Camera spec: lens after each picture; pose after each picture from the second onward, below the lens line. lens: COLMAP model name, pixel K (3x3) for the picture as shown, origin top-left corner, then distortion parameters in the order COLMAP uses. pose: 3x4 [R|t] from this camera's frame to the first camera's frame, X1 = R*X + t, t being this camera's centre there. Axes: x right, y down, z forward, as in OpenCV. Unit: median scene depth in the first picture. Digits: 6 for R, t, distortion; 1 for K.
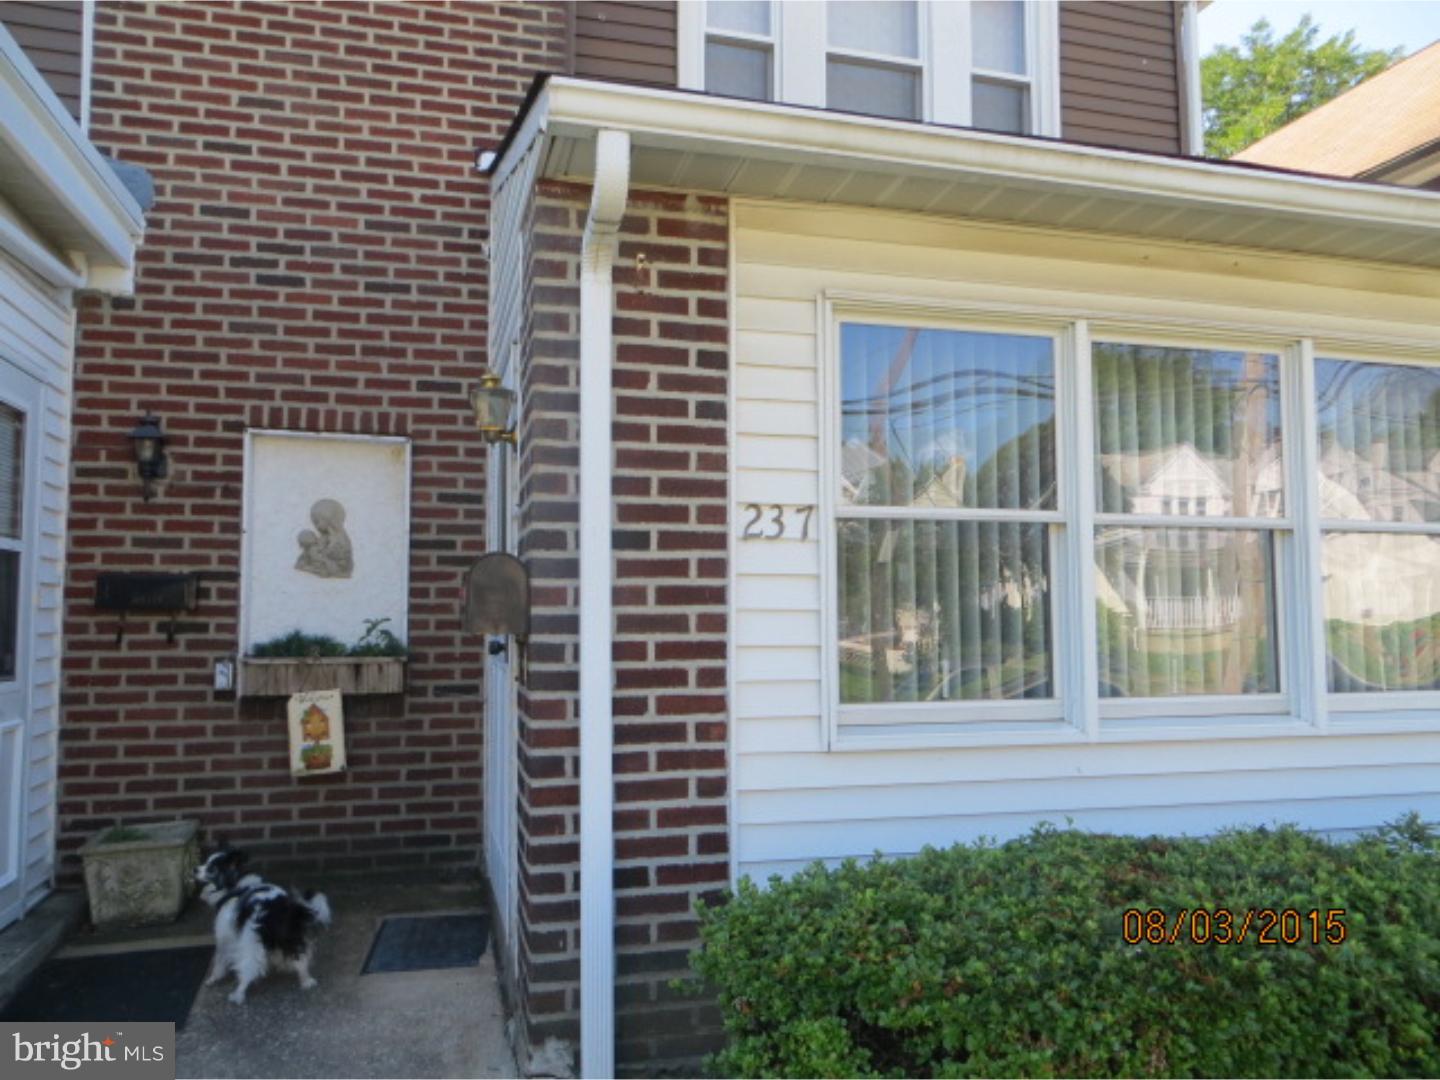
lens RADIAL K [[1077.7, 0, 714.6], [0, 1077.7, 542.8], [0, 0, 1]] dist [-0.008475, -0.008840]
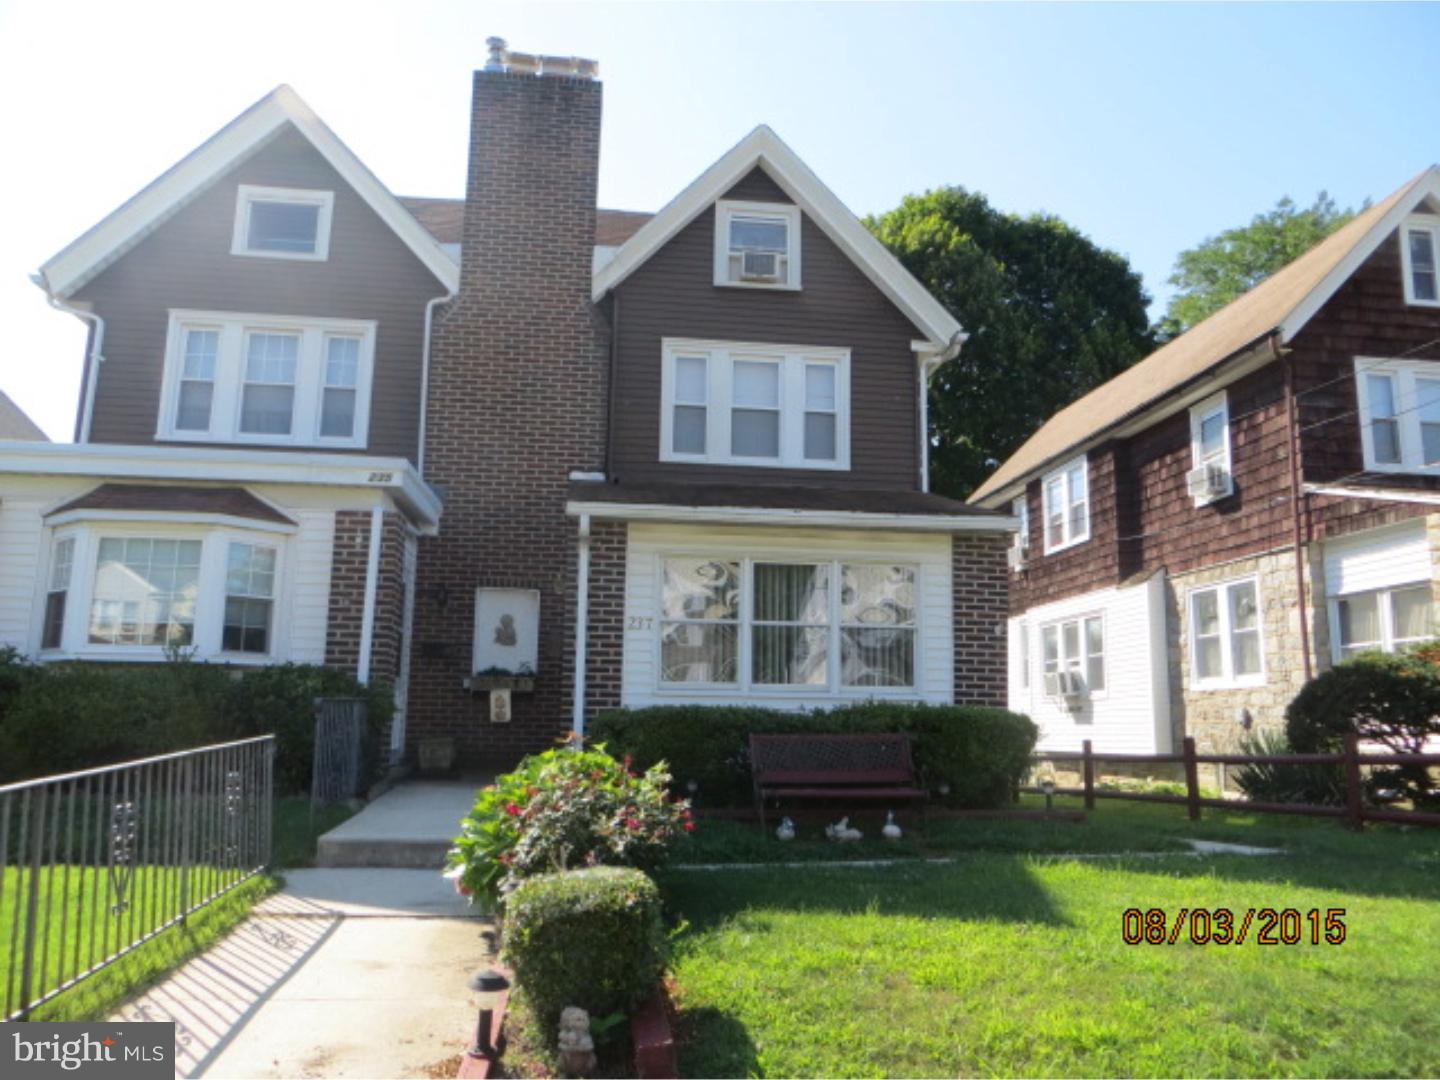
lens RADIAL K [[1077.7, 0, 725.2], [0, 1077.7, 543.2], [0, 0, 1]] dist [-0.008475, -0.008840]
pose [[0.988855, -0.007980, -0.148667, 0.535562], [-0.006369, 0.995381, -0.095793, 0.033292], [0.148744, 0.095672, 0.984237, -1.460543]]
